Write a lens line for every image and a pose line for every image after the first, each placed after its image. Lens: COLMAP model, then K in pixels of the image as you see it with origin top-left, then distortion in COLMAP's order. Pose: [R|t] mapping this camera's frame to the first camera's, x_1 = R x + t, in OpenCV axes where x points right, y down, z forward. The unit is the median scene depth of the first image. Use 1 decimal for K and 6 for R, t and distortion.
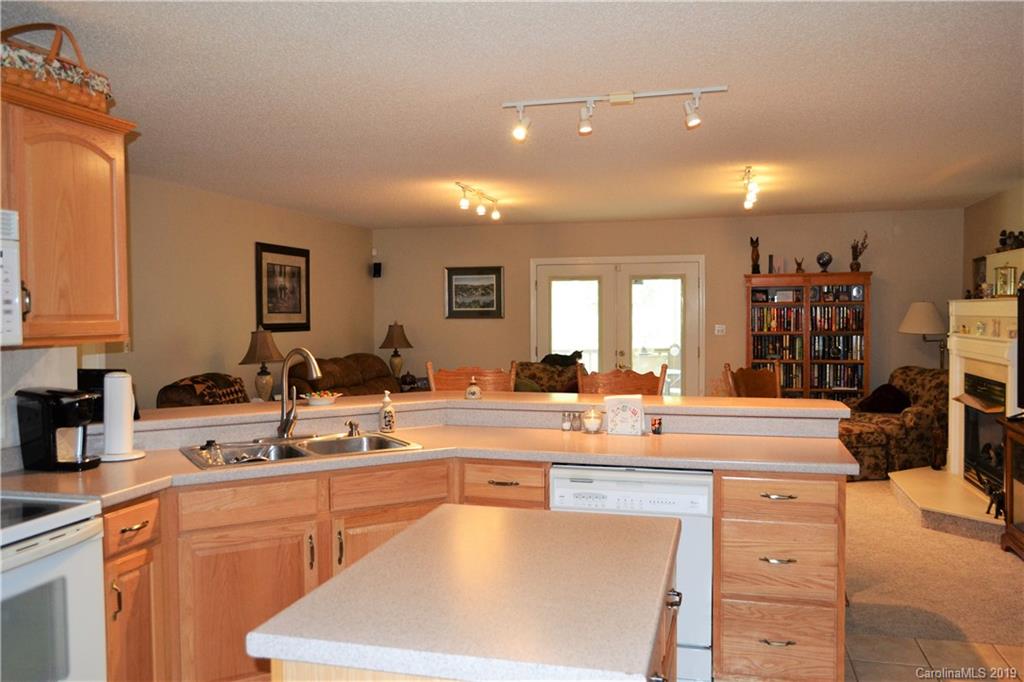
lens RADIAL K [[807.0, 0, 512.0], [0, 807.0, 341.0], [0, 0, 1]] dist [-0.006756, -0.005190]
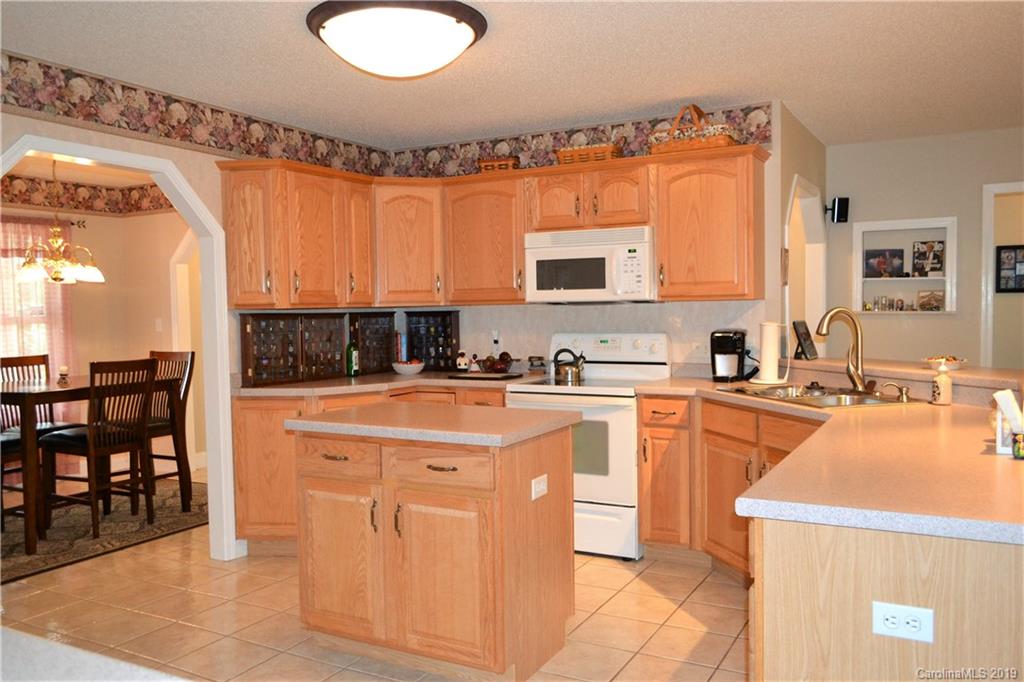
lens RADIAL K [[807.0, 0, 512.0], [0, 807.0, 341.0], [0, 0, 1]] dist [-0.006756, -0.005190]
pose [[-0.237718, 0.052627, -0.969907, 1.161375], [-0.017696, 0.998131, 0.058496, -0.002488], [0.971173, 0.031068, -0.236342, 1.072230]]
